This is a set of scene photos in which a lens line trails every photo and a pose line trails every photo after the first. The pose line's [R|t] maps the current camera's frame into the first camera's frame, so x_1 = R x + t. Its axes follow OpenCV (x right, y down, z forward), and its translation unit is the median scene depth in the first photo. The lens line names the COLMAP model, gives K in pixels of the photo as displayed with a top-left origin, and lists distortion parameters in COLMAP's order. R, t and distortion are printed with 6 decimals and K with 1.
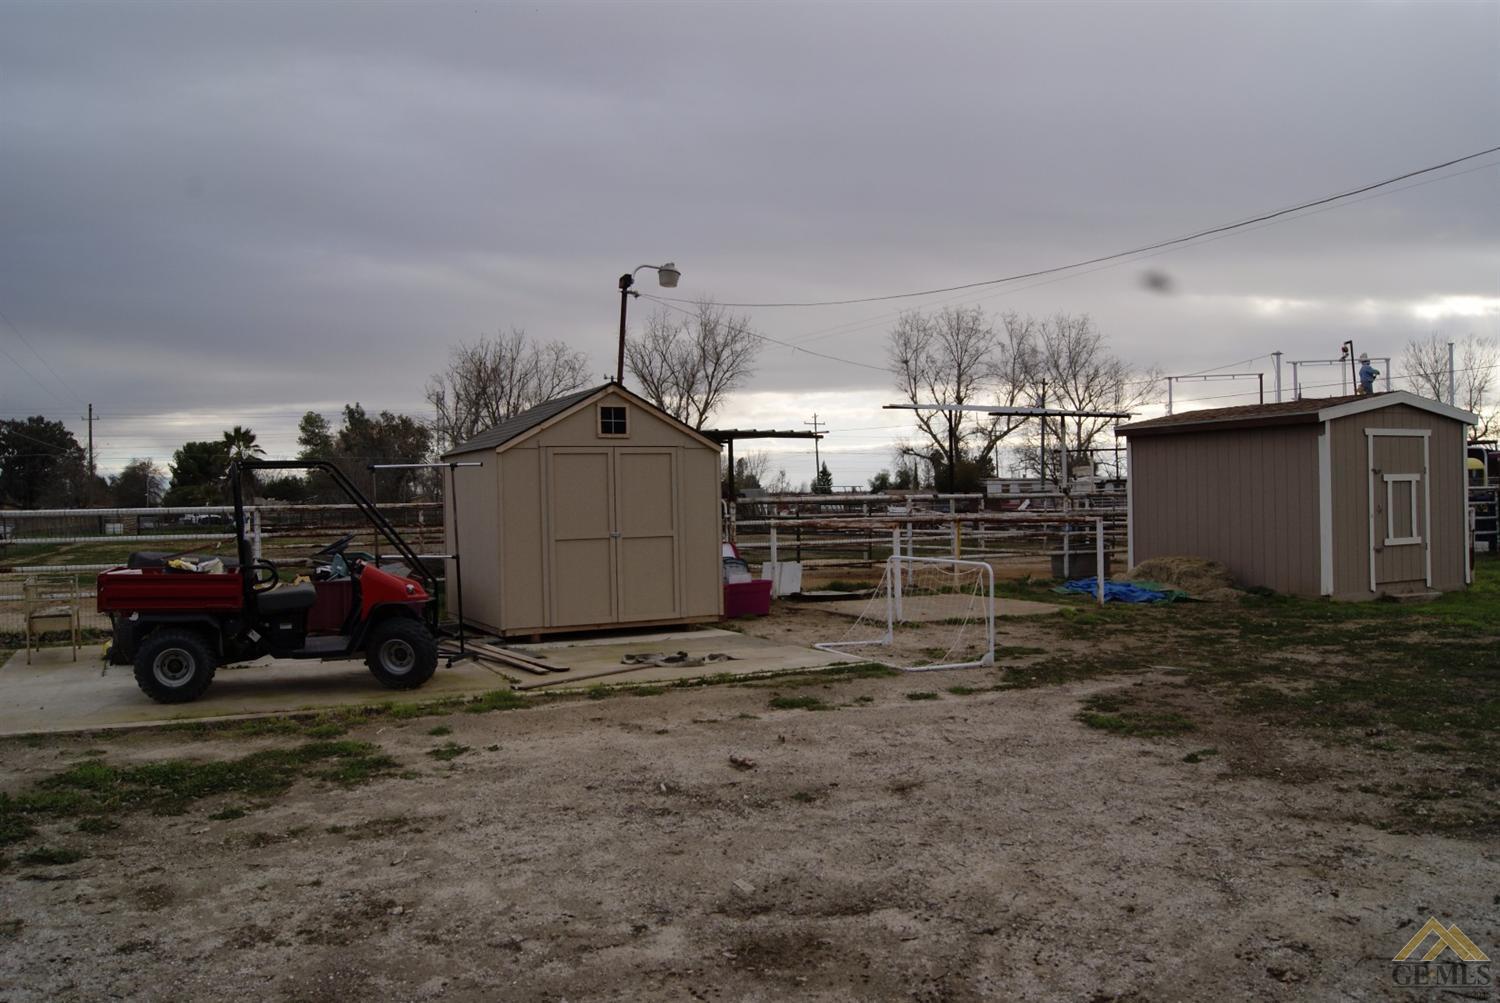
lens RADIAL K [[1172.9, 0, 750.0], [0, 1172.9, 501.5], [0, 0, 1]] dist [-0.088493, 0.018084]
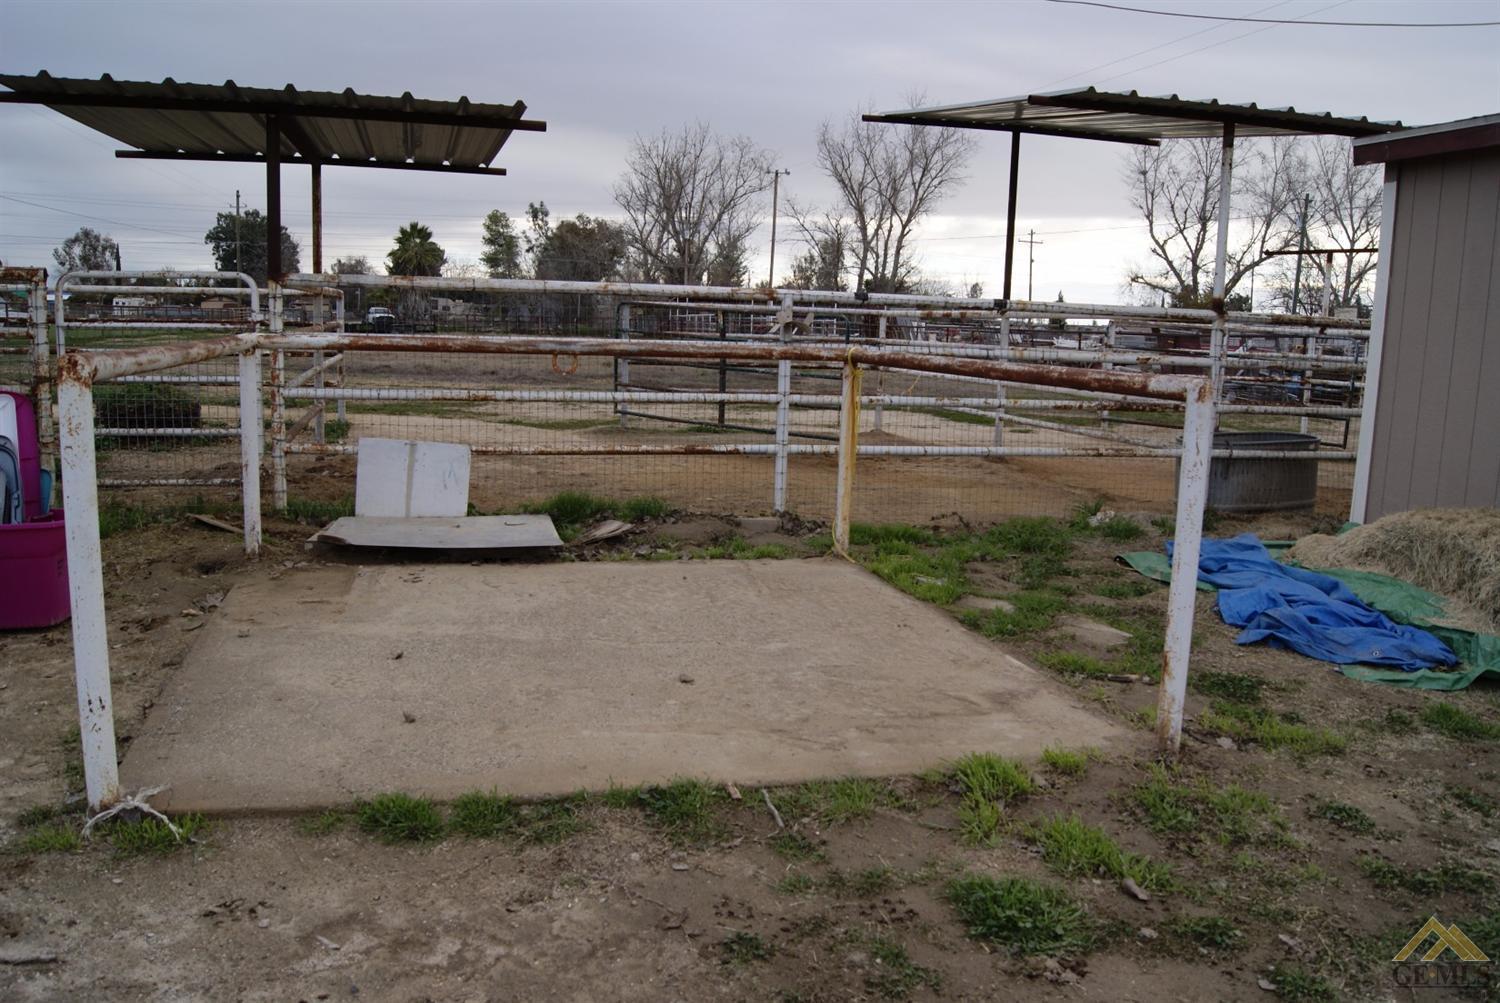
lens RADIAL K [[1172.9, 0, 750.0], [0, 1172.9, 501.5], [0, 0, 1]] dist [-0.088493, 0.018084]
pose [[0.978193, 0.079730, -0.191785, 0.033376], [-0.050065, 0.986672, 0.154828, 0.000804], [0.201573, -0.141850, 0.969147, 0.097189]]
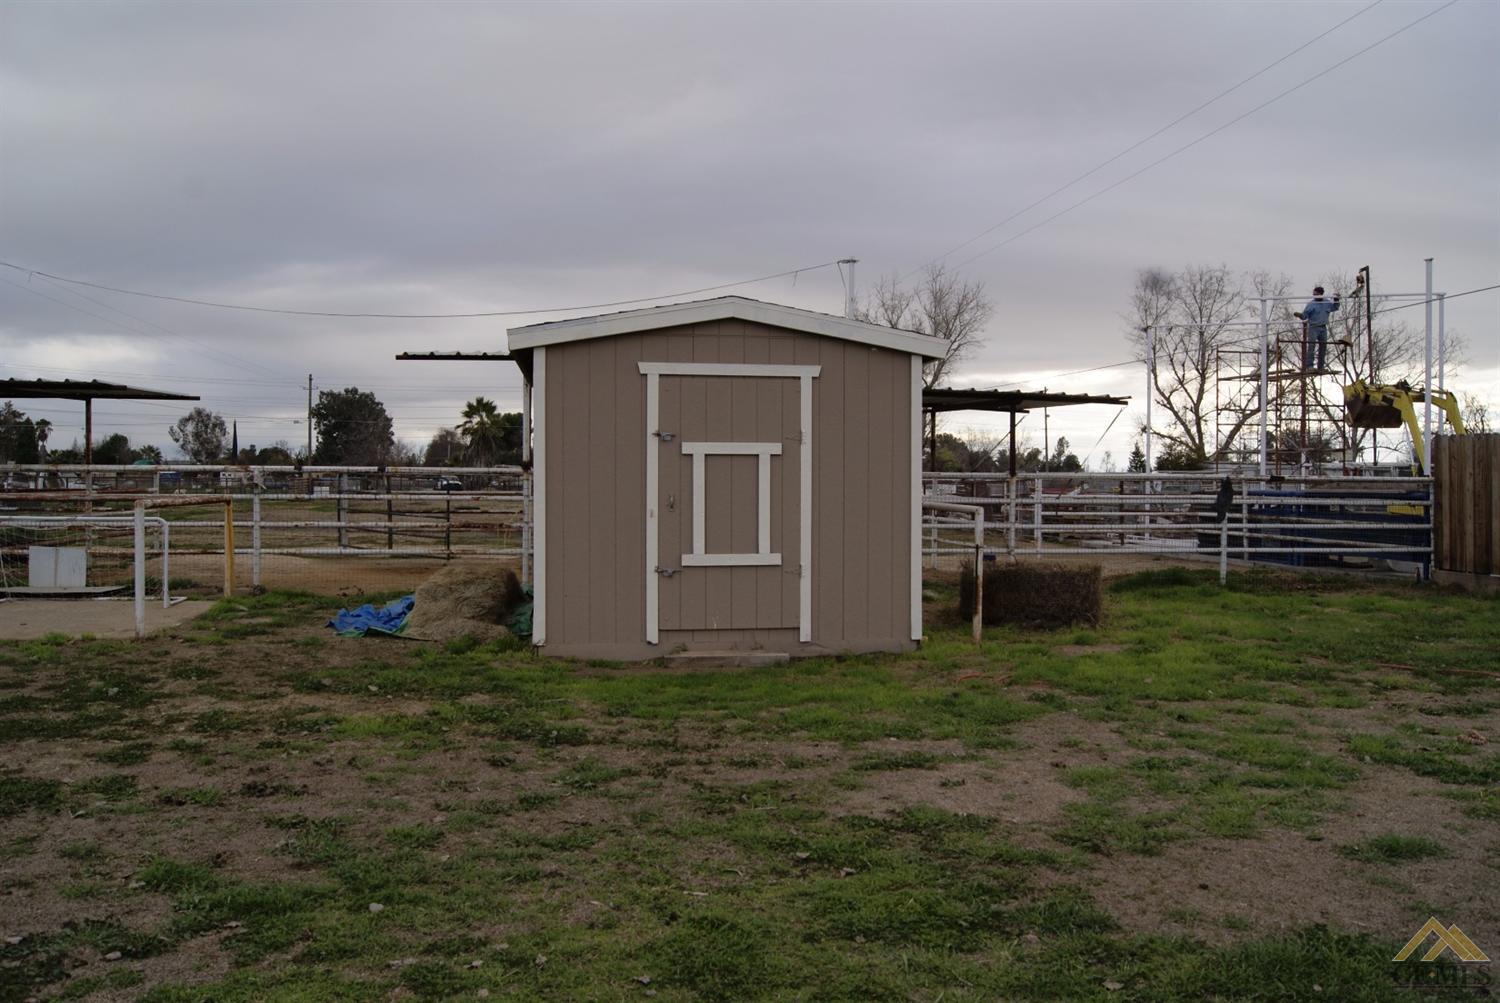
lens RADIAL K [[1172.9, 0, 750.0], [0, 1172.9, 501.5], [0, 0, 1]] dist [-0.088493, 0.018084]
pose [[0.956338, 0.030129, -0.290704, 0.106266], [-0.024466, 0.999434, 0.023095, -0.001170], [0.291236, -0.014975, 0.956534, 0.062136]]
